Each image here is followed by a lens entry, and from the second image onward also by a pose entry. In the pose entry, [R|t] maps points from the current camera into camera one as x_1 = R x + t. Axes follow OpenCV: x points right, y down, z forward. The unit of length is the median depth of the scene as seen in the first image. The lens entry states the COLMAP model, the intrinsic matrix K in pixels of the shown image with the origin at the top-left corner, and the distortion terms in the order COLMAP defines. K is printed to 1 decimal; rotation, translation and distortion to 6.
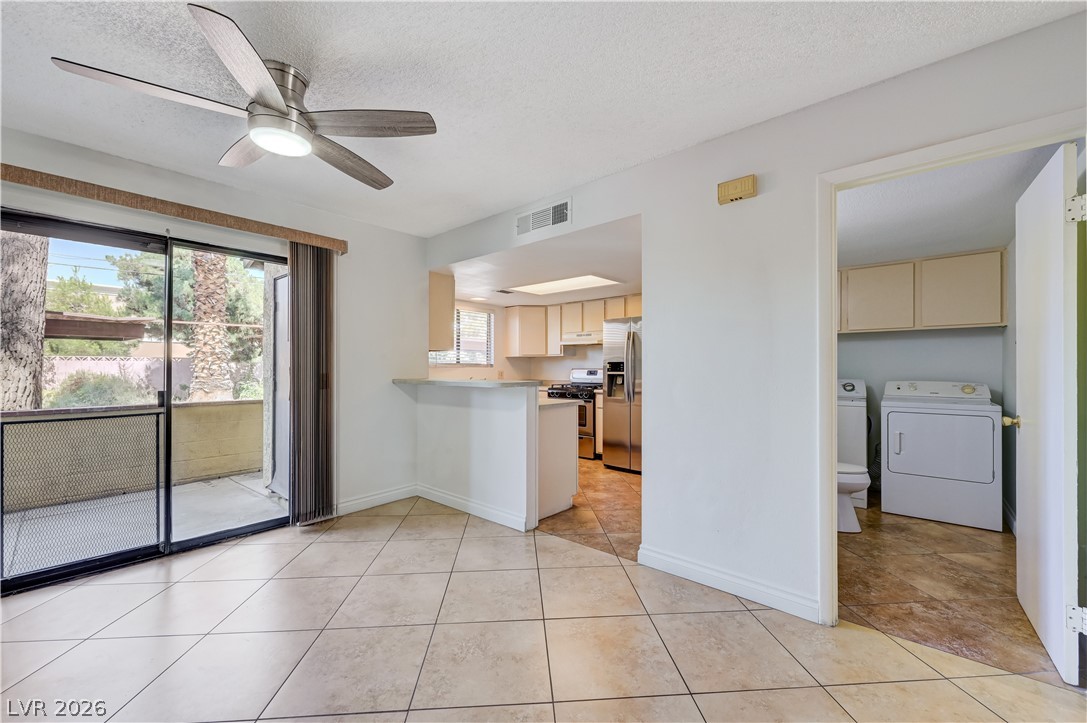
lens RADIAL K [[429.7, 0, 546.1], [0, 429.7, 366.9], [0, 0, 1]] dist [-0.003127, 0.000614]
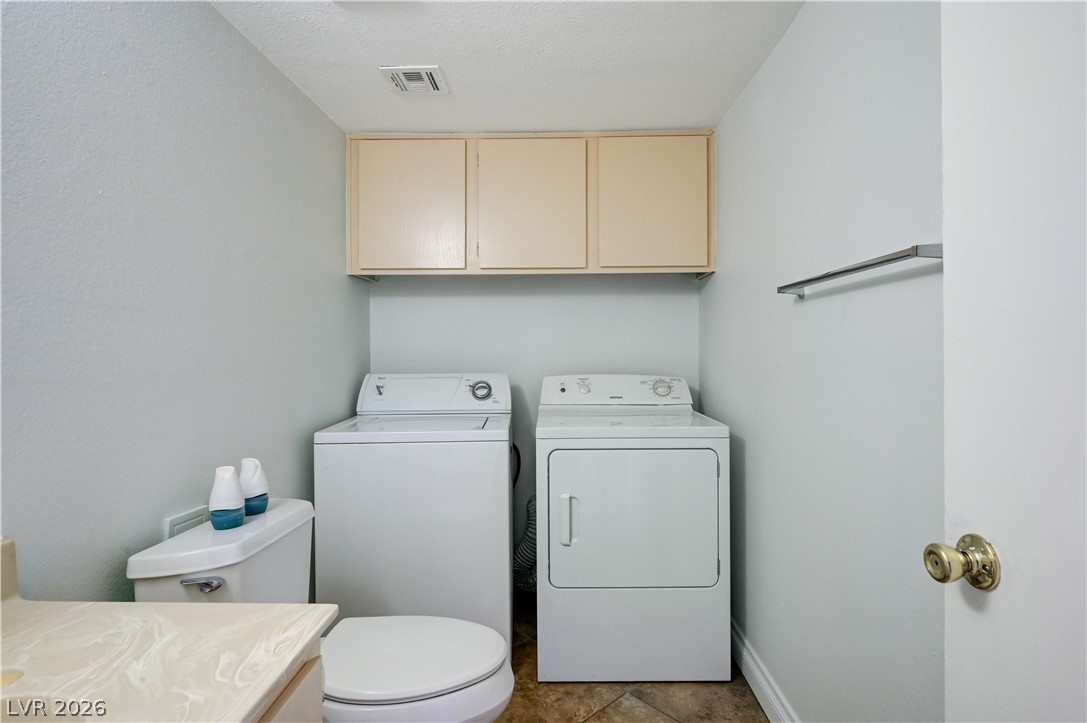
lens RADIAL K [[568.9, 0, 560.8], [0, 568.9, 348.4], [0, 0, 1]] dist [-0.002428, -0.001211]
pose [[0.755672, -0.003871, 0.654939, 0.404192], [0.003558, 0.999992, 0.001805, 0.000044], [-0.654941, 0.000967, 0.755680, 0.524586]]
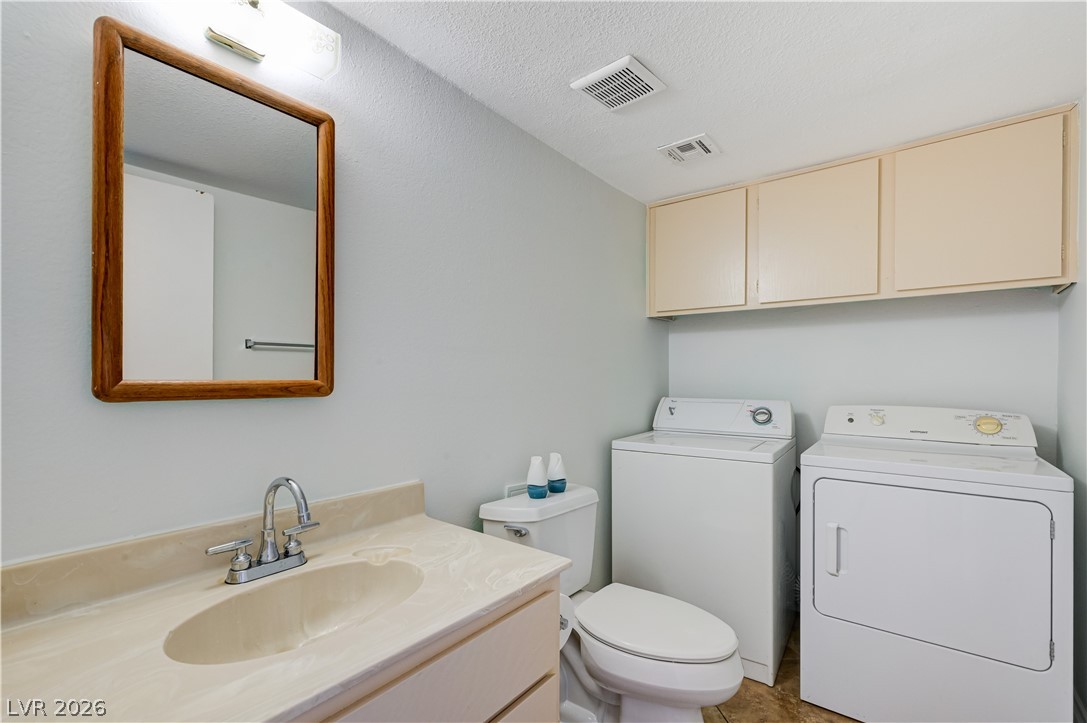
lens RADIAL K [[493.6, 0, 533.8], [0, 493.6, 378.1], [0, 0, 1]] dist [-0.002947, 0.000869]
pose [[0.999057, 0.001576, 0.043391, 0.456935], [-0.001847, 0.999979, 0.006197, -0.001169], [-0.043381, -0.006271, 0.999039, 0.475129]]
